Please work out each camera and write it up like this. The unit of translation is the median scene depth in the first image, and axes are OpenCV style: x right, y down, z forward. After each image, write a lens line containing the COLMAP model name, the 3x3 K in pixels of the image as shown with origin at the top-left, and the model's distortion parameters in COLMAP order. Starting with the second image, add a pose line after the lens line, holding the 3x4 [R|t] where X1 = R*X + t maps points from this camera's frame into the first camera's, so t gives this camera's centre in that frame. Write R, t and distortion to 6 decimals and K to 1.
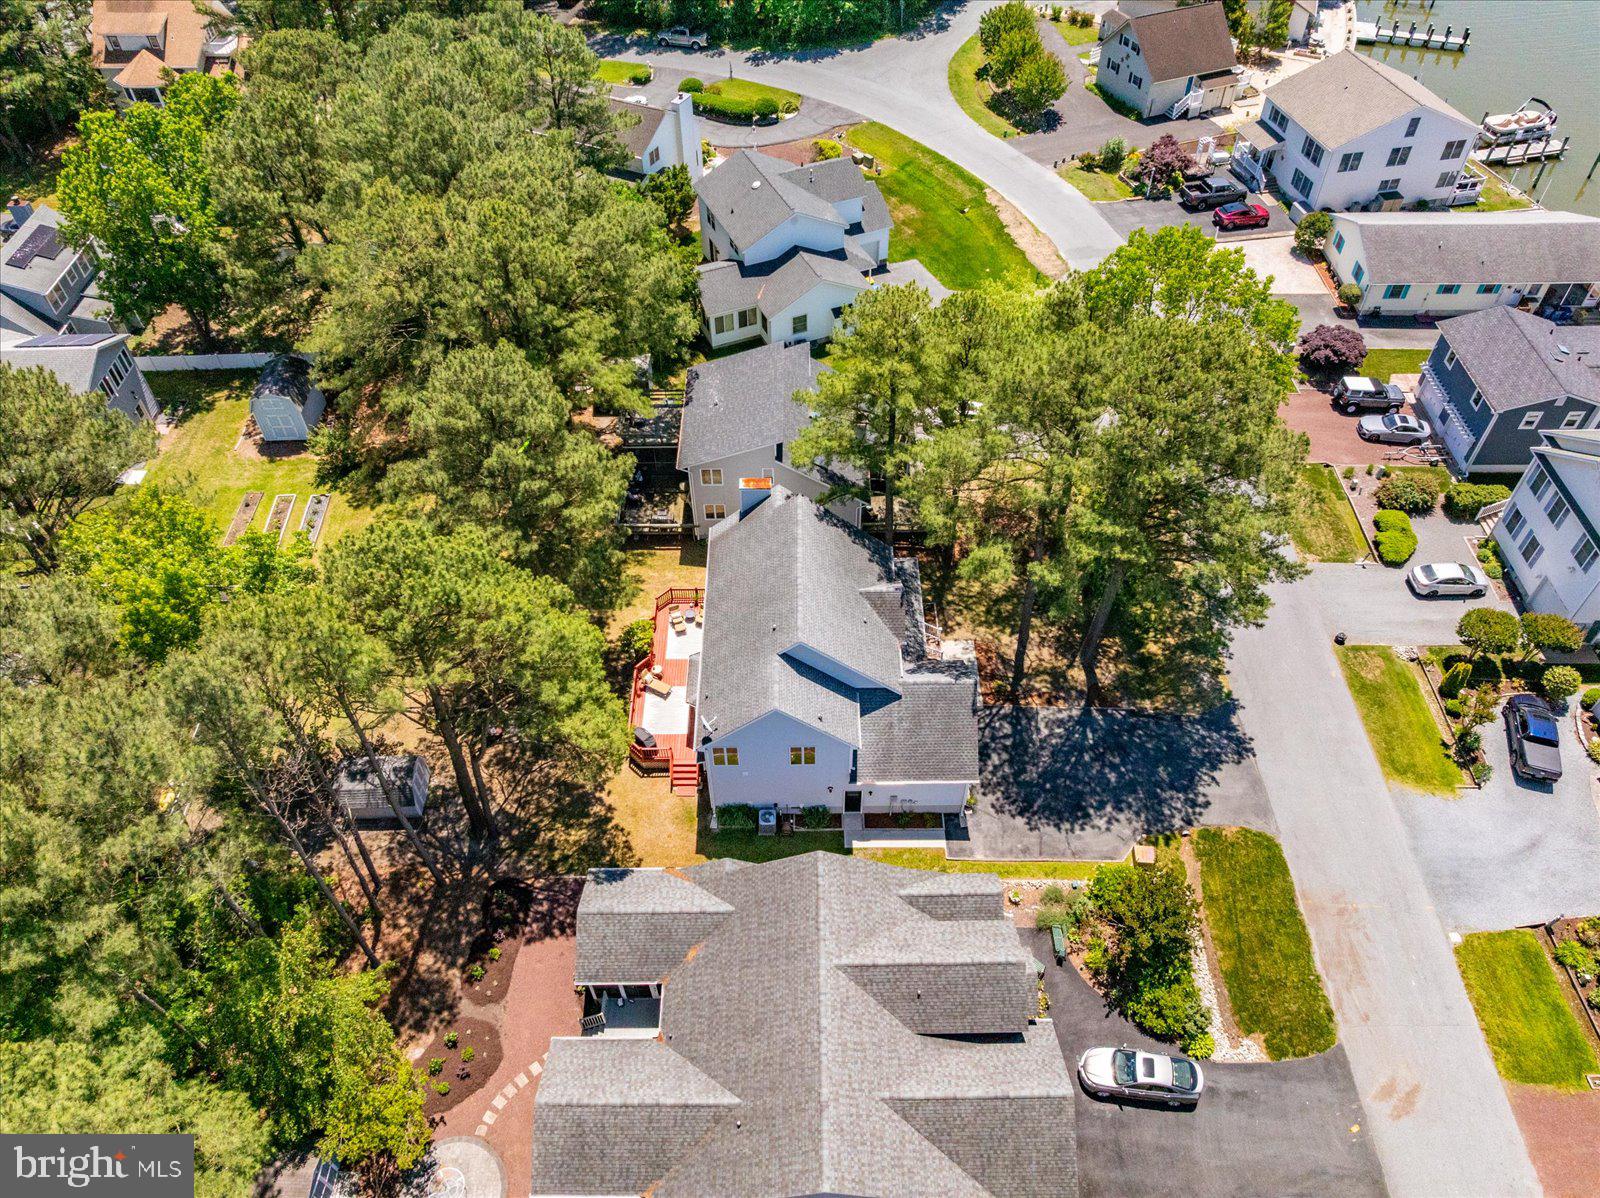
lens RADIAL K [[1124.5, 0, 800.5], [0, 1124.5, 595.9], [0, 0, 1]] dist [-0.058579, 0.034995]
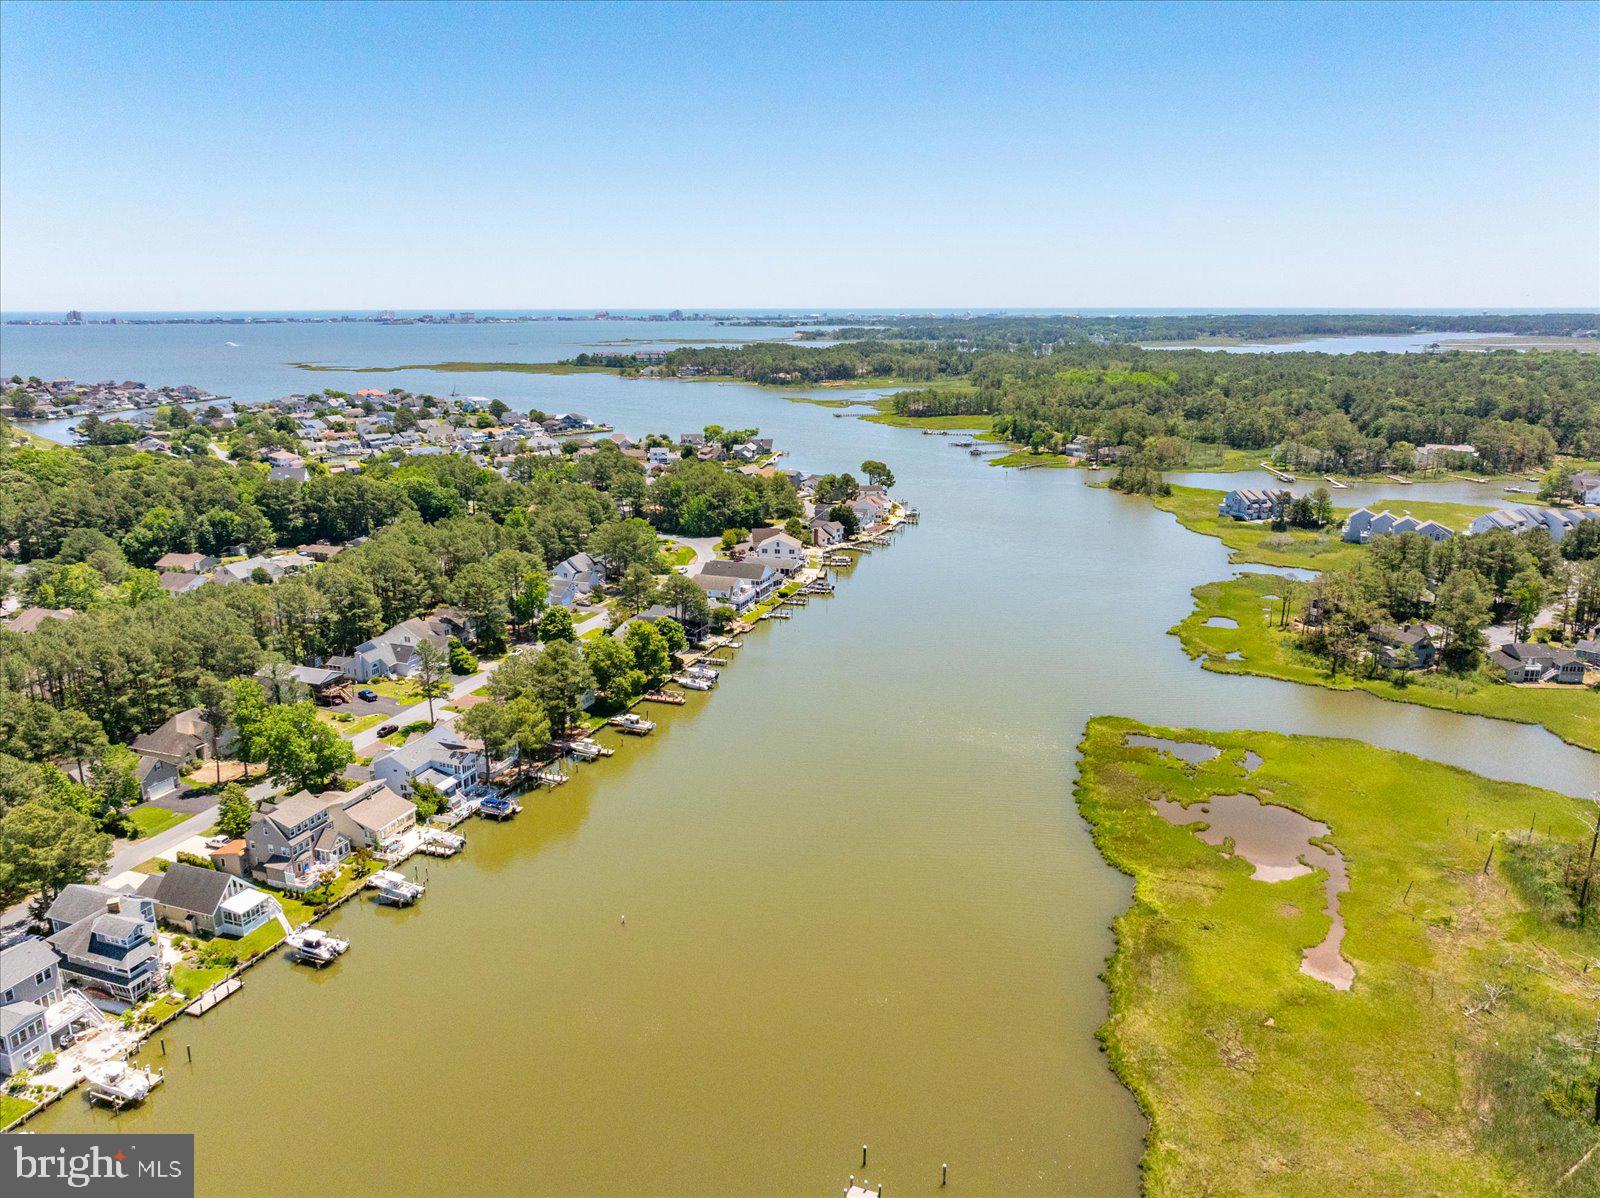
lens RADIAL K [[1108.2, 0, 800.0], [0, 1108.2, 599.0], [0, 0, 1]] dist [-0.000534, 0.000119]
pose [[0.936708, 0.097405, -0.336289, 1.983133], [-0.265812, 0.822994, -0.502021, 1.785328], [0.227865, 0.559636, 0.796797, -2.173338]]
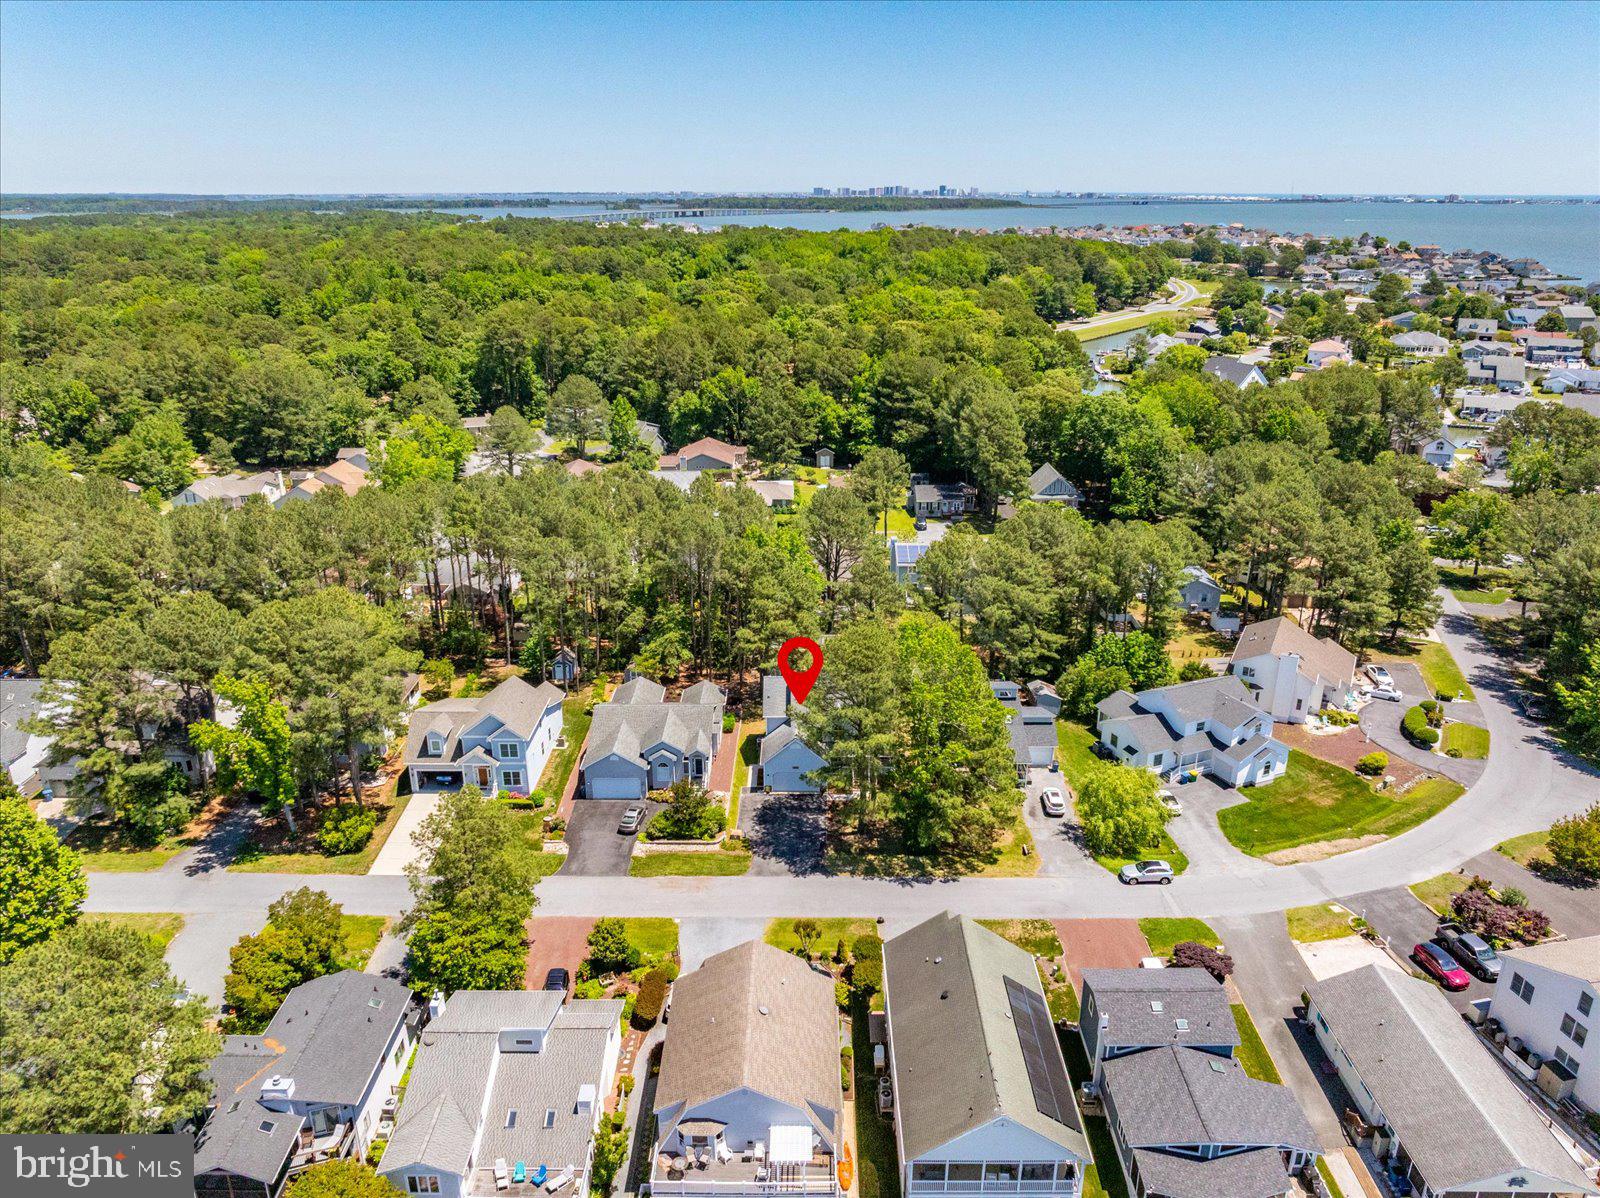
lens RADIAL K [[1130.4, 0, 800.5], [0, 1130.4, 622.4], [0, 0, 1]] dist [-0.011246, 0.003369]
pose [[-0.005642, 0.368532, -0.929598, 1.171721], [-0.746523, 0.616962, 0.249121, -0.342554], [0.665336, 0.695371, 0.271637, 0.139410]]
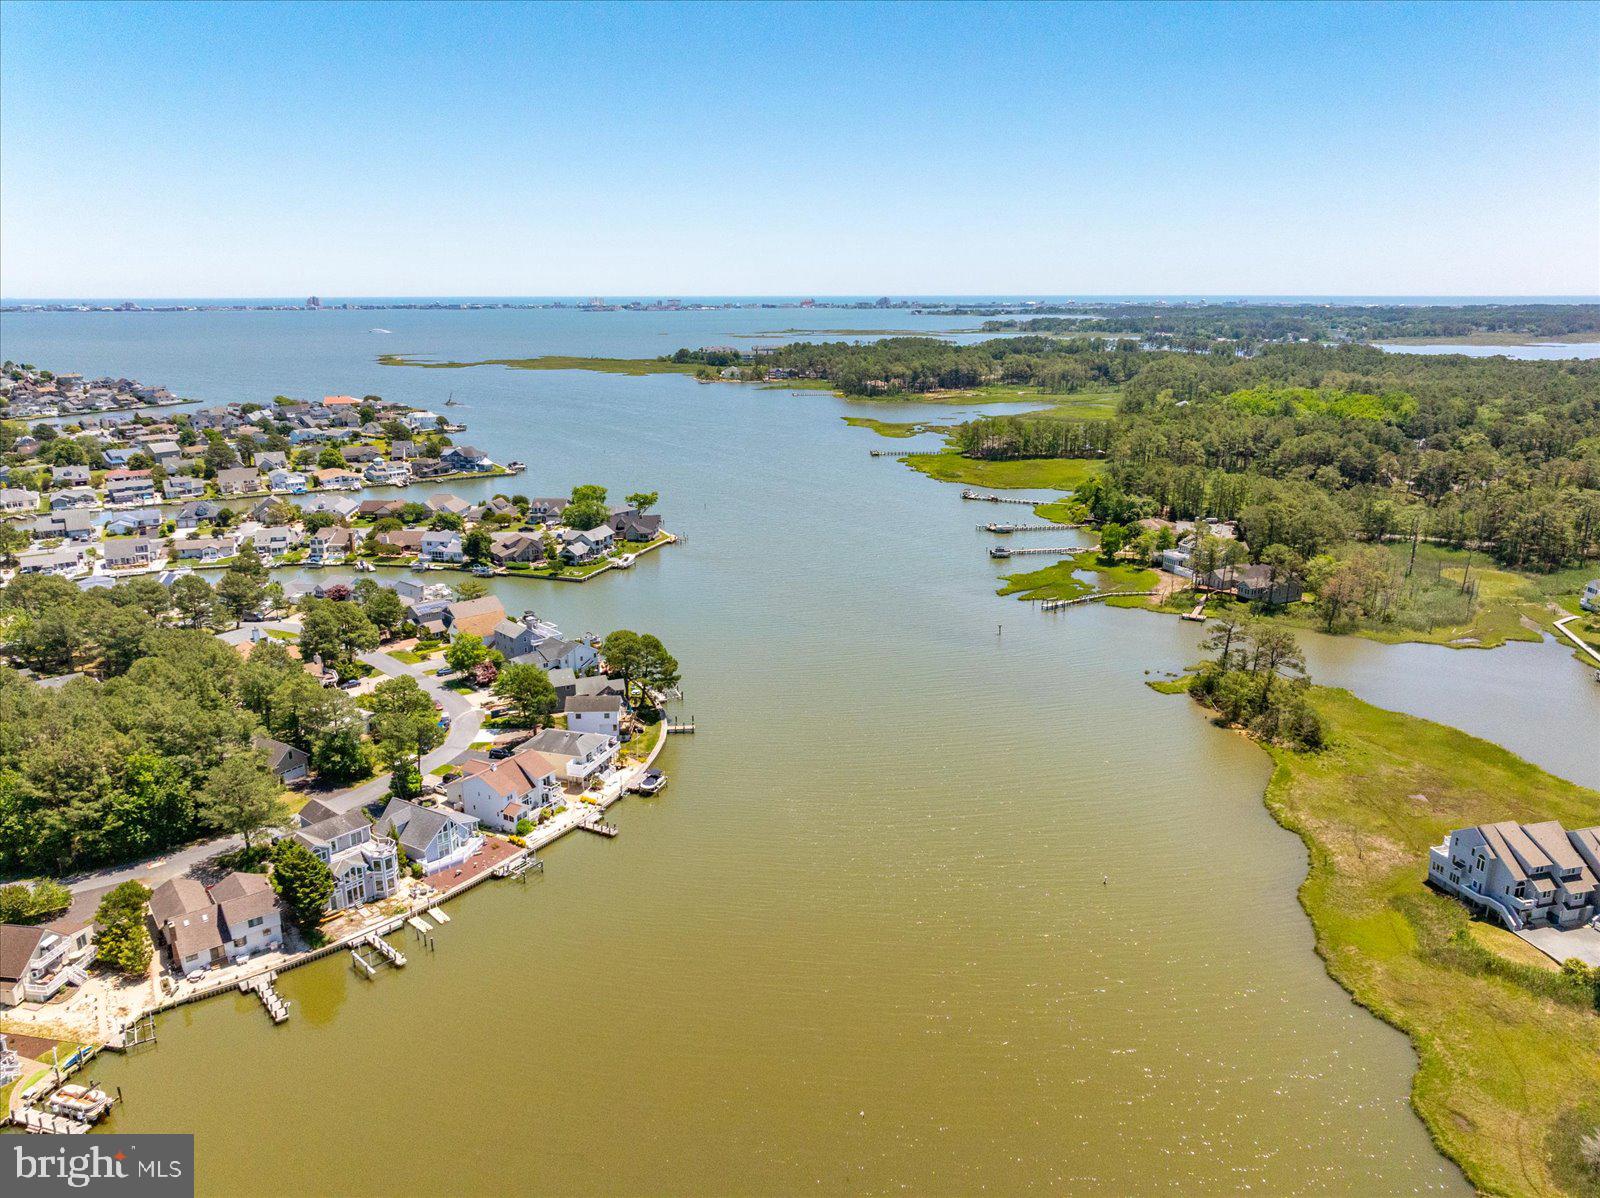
lens RADIAL K [[1108.2, 0, 800.0], [0, 1108.2, 599.0], [0, 0, 1]] dist [-0.000534, 0.000119]
pose [[0.848540, 0.150364, -0.507316, 2.013022], [-0.399861, 0.810146, -0.428689, -0.718620], [0.346541, 0.566616, 0.747566, 0.058820]]
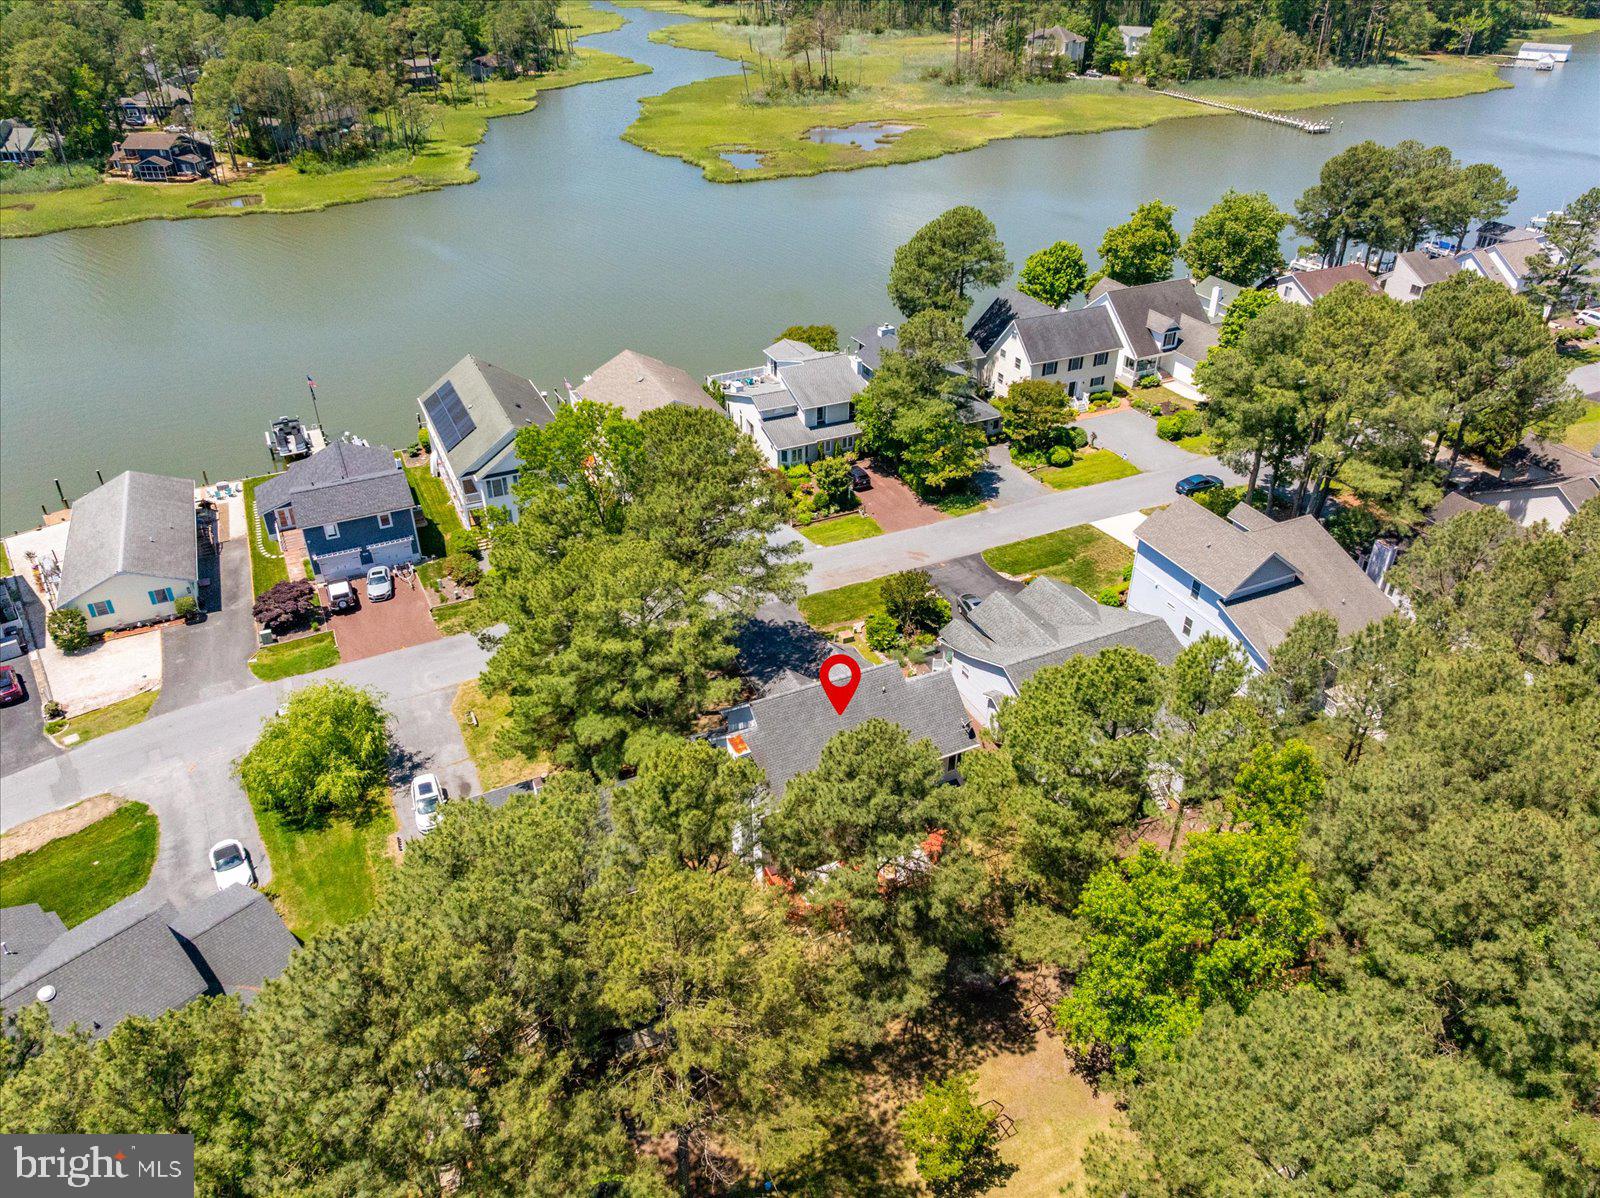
lens RADIAL K [[1124.5, 0, 800.5], [0, 1124.5, 595.9], [0, 0, 1]] dist [-0.058579, 0.034995]
pose [[-0.427541, -0.479294, 0.766476, -0.497317], [0.675840, 0.393633, 0.623131, -0.471979], [-0.600374, 0.784430, 0.155631, 0.412723]]
